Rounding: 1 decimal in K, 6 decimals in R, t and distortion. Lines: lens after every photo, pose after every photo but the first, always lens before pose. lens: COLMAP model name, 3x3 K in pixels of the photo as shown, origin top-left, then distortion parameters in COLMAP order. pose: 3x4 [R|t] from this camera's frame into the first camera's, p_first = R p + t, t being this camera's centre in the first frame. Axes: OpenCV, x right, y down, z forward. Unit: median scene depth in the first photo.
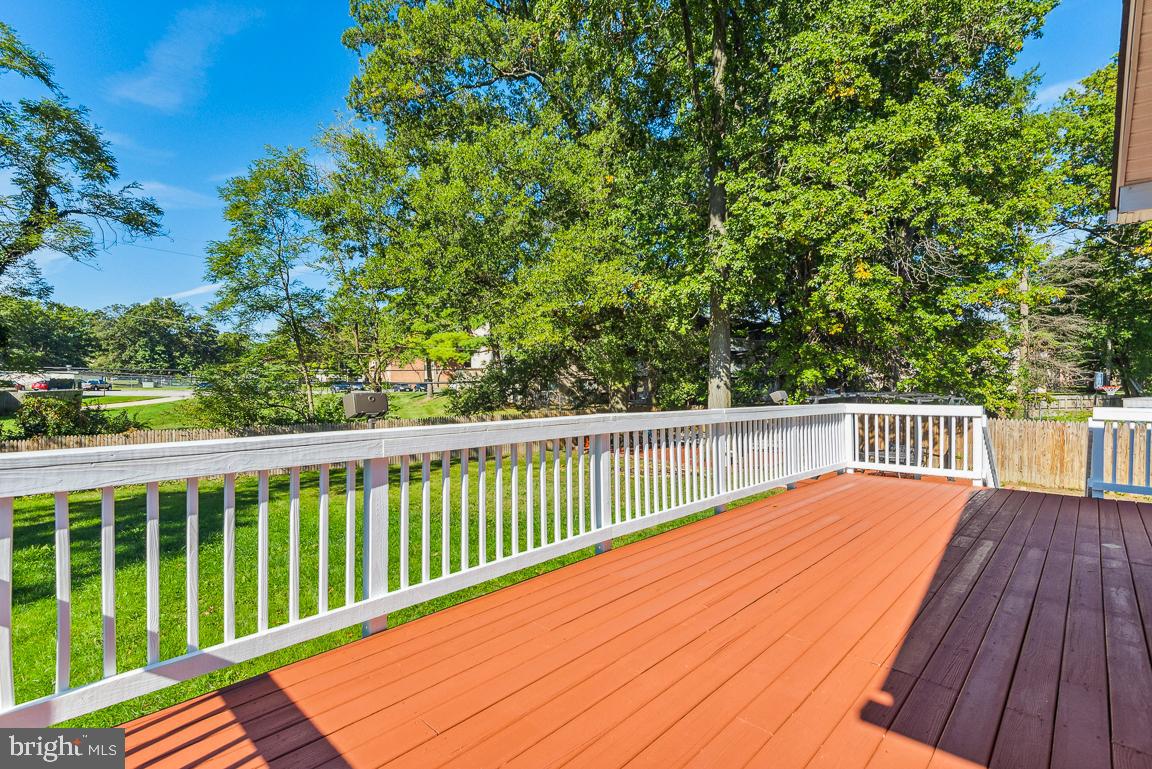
lens RADIAL K [[524.7, 0, 579.1], [0, 524.7, 402.4], [0, 0, 1]] dist [-0.002154, -0.001716]
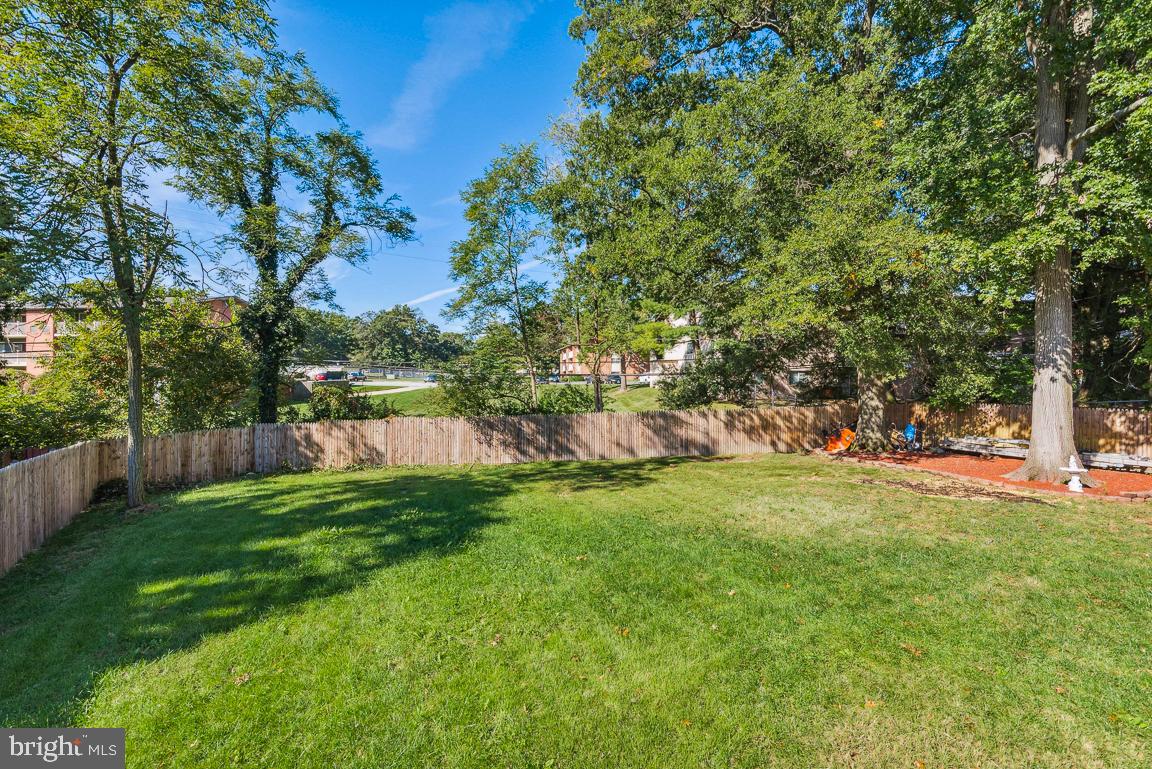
lens RADIAL K [[513.6, 0, 576.0], [0, 513.6, 384.5], [0, 0, 1]] dist [0.034585, -0.031603]
pose [[0.943678, 0.007501, -0.330779, -0.116820], [-0.014365, 0.999729, -0.018310, 0.000509], [0.330552, 0.022030, 0.943530, 0.094002]]
